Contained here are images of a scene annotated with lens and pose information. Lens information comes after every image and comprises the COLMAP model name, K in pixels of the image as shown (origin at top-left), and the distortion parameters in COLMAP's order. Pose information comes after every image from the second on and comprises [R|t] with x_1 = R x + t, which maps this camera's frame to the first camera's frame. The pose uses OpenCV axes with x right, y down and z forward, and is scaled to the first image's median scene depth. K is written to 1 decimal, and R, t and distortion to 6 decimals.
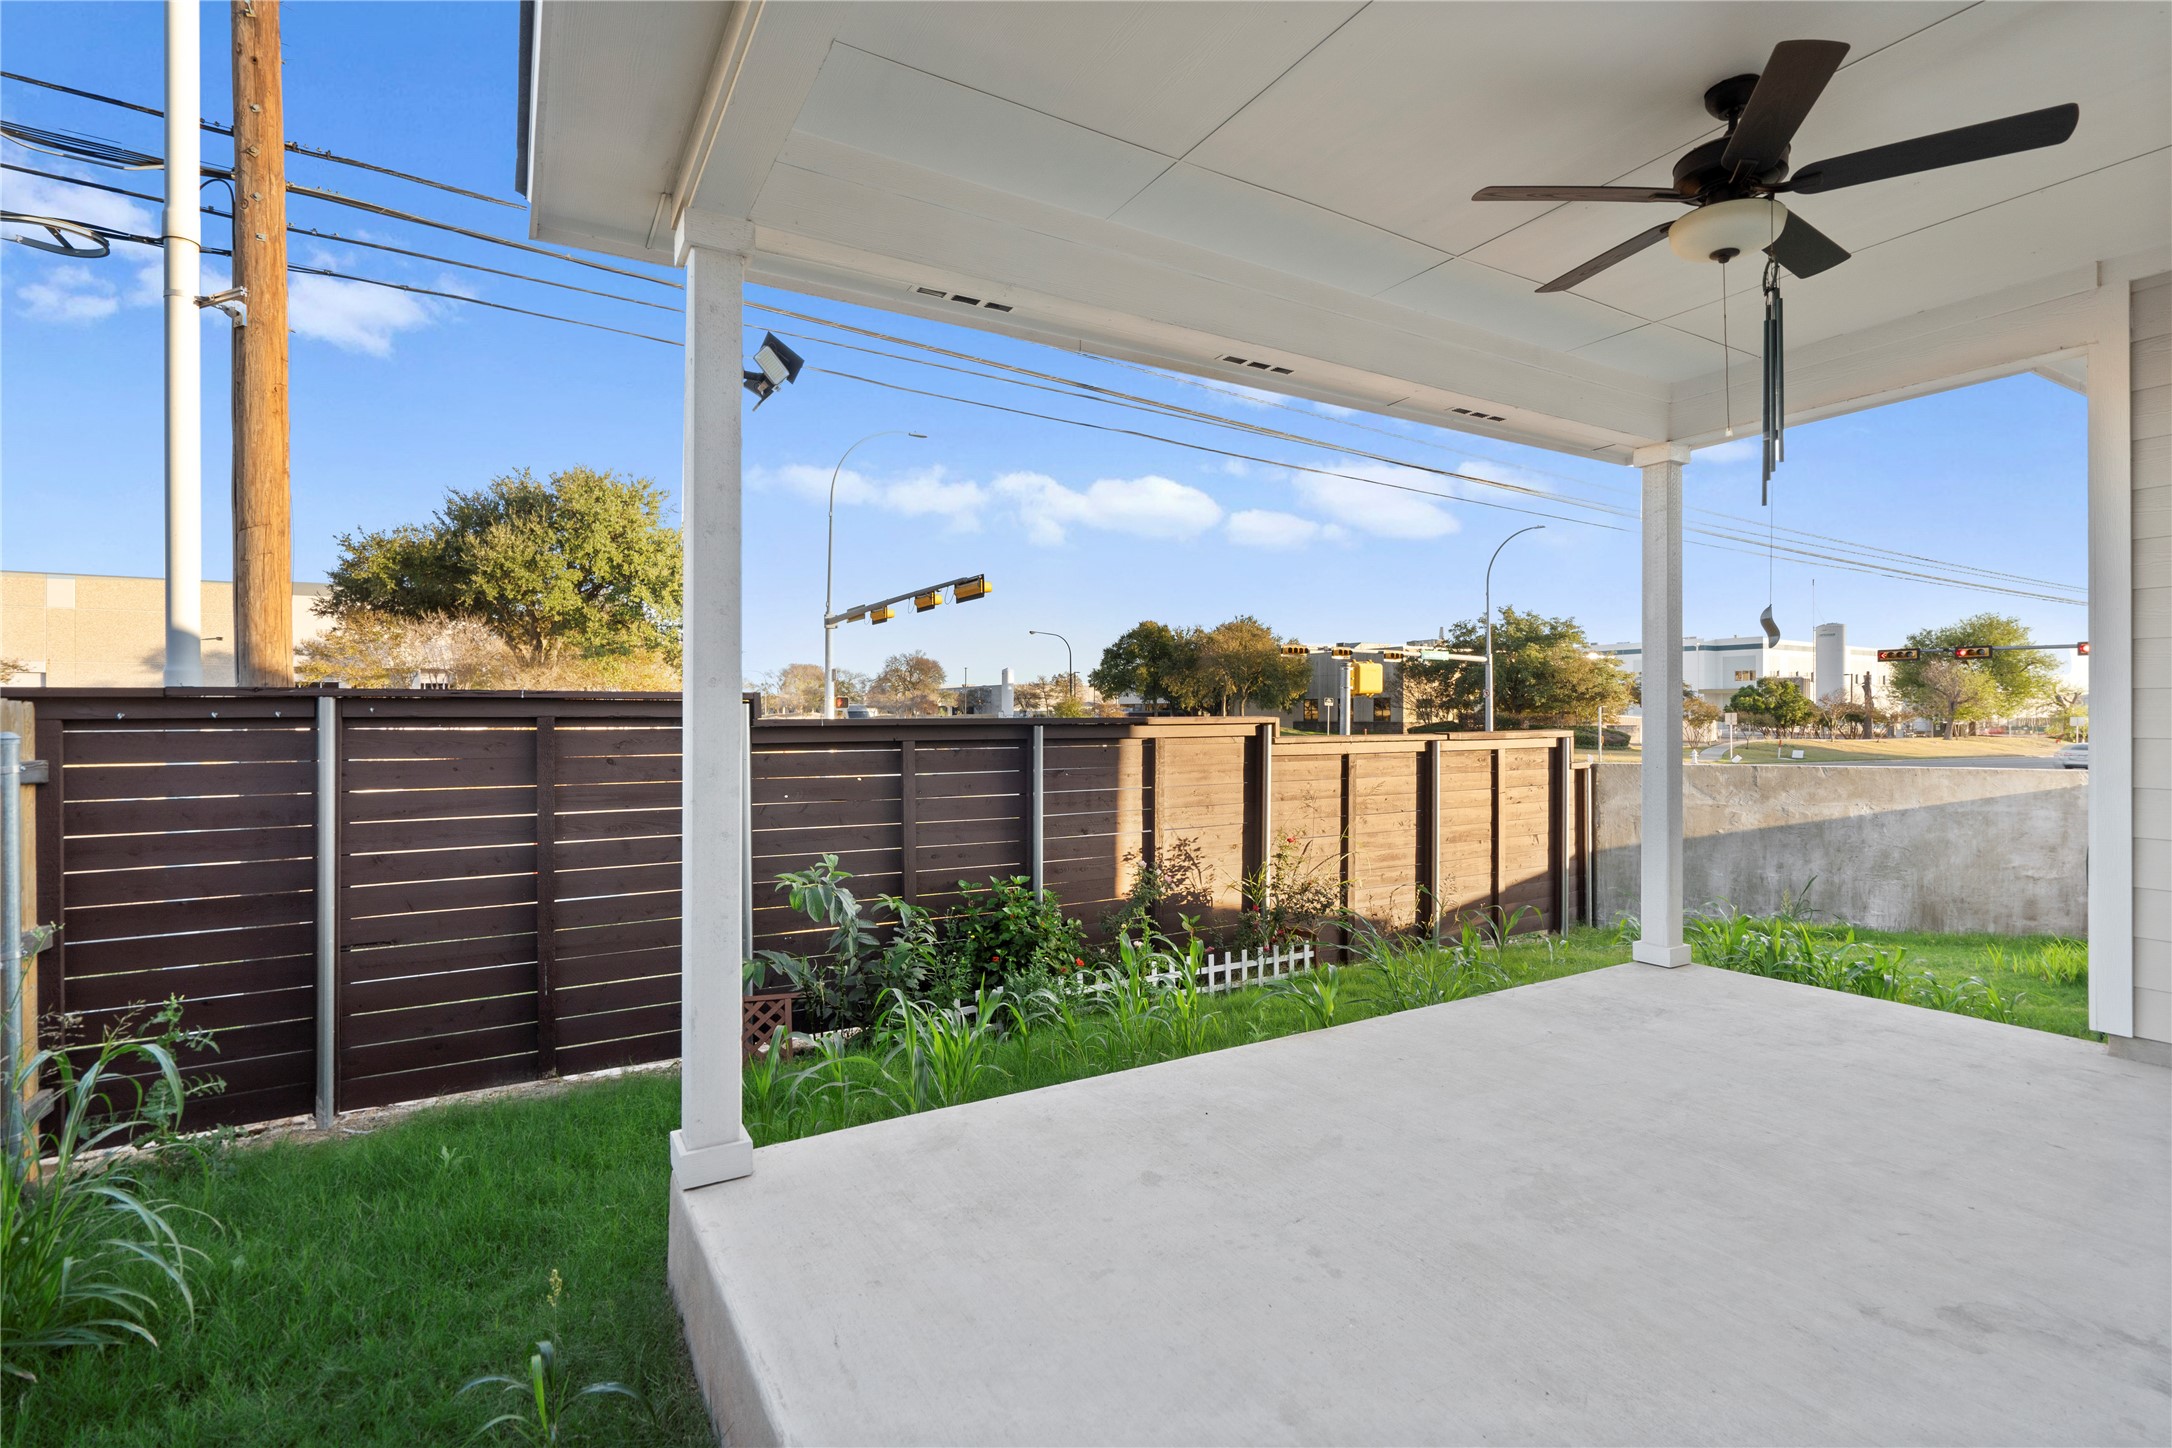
lens RADIAL K [[1035.7, 0, 1086.0], [0, 1035.7, 724.0], [0, 0, 1]] dist [0.001075, 0.000055]
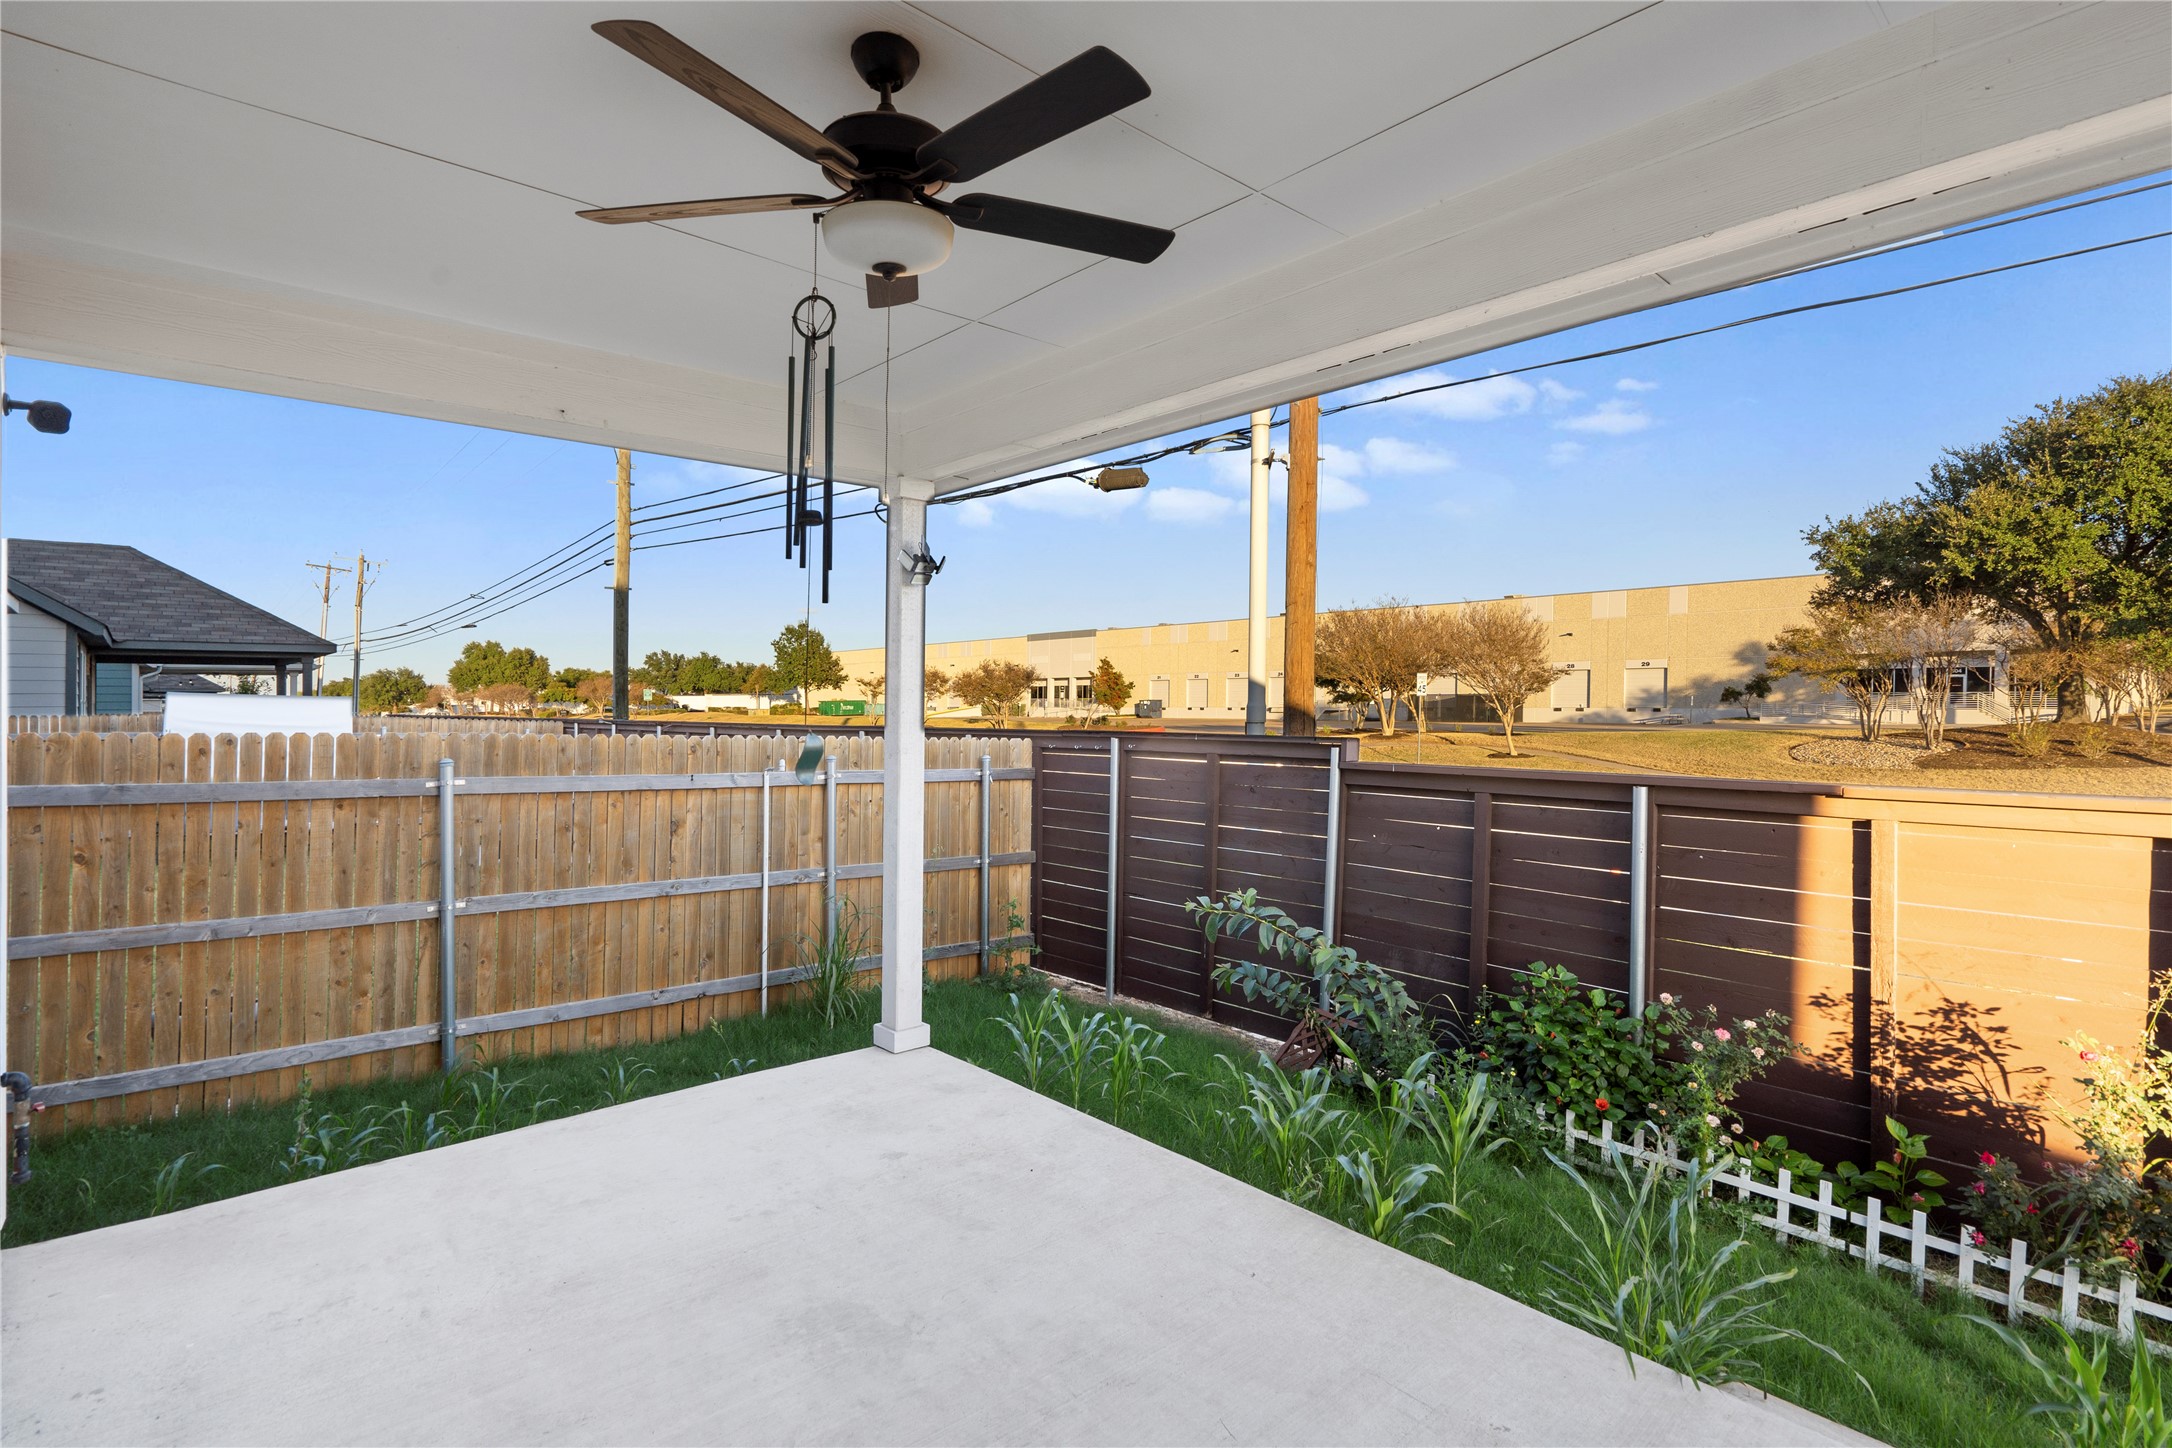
lens RADIAL K [[1081.6, 0, 1081.8], [0, 1081.6, 719.7], [0, 0, 1]] dist [0.003229, 0.000218]
pose [[0.170186, 0.018903, -0.985231, 0.600512], [-0.001745, 0.999820, 0.018881, -0.055500], [0.985410, -0.001494, 0.170188, 0.422219]]
